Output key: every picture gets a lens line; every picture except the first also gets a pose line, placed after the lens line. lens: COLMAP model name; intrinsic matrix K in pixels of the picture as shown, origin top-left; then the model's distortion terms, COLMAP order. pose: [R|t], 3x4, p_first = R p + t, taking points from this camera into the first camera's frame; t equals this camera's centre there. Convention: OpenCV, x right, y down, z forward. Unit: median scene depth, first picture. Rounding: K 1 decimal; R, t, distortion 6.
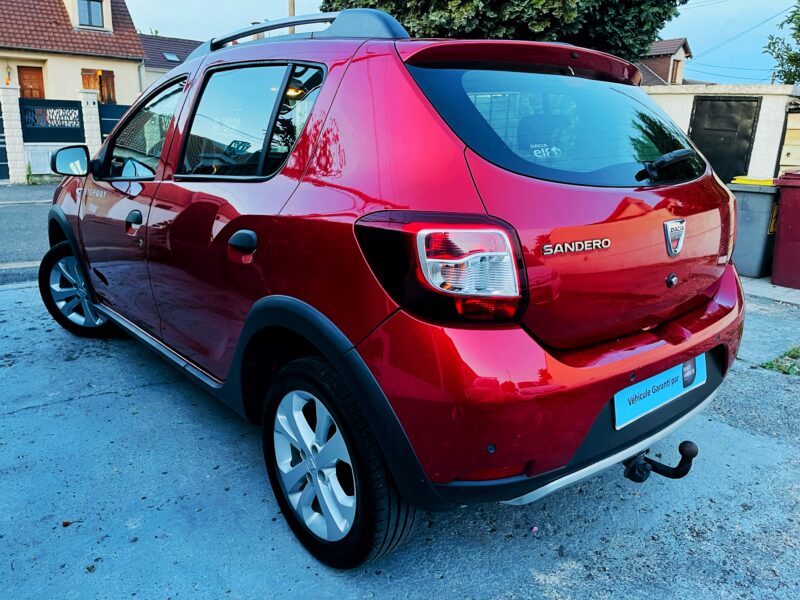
lens RADIAL K [[633.7, 0, 404.5], [0, 633.7, 305.0], [0, 0, 1]] dist [0.026199, -0.035173]
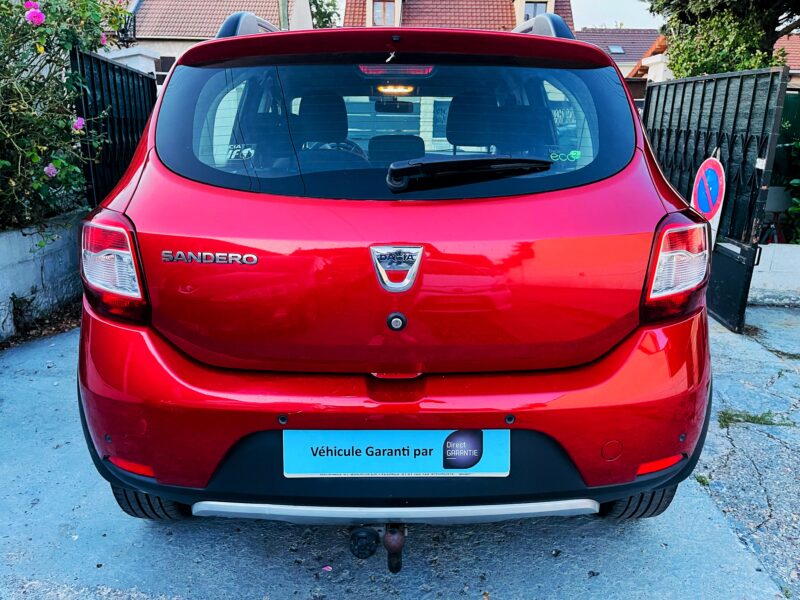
lens RADIAL K [[633.7, 0, 402.4], [0, 633.7, 301.8], [0, 0, 1]] dist [0.026199, -0.035173]
pose [[0.754687, 0.170268, -0.633605, 0.850847], [-0.165391, 0.983922, 0.067411, -0.108352], [0.634896, 0.053918, 0.770714, 0.371930]]
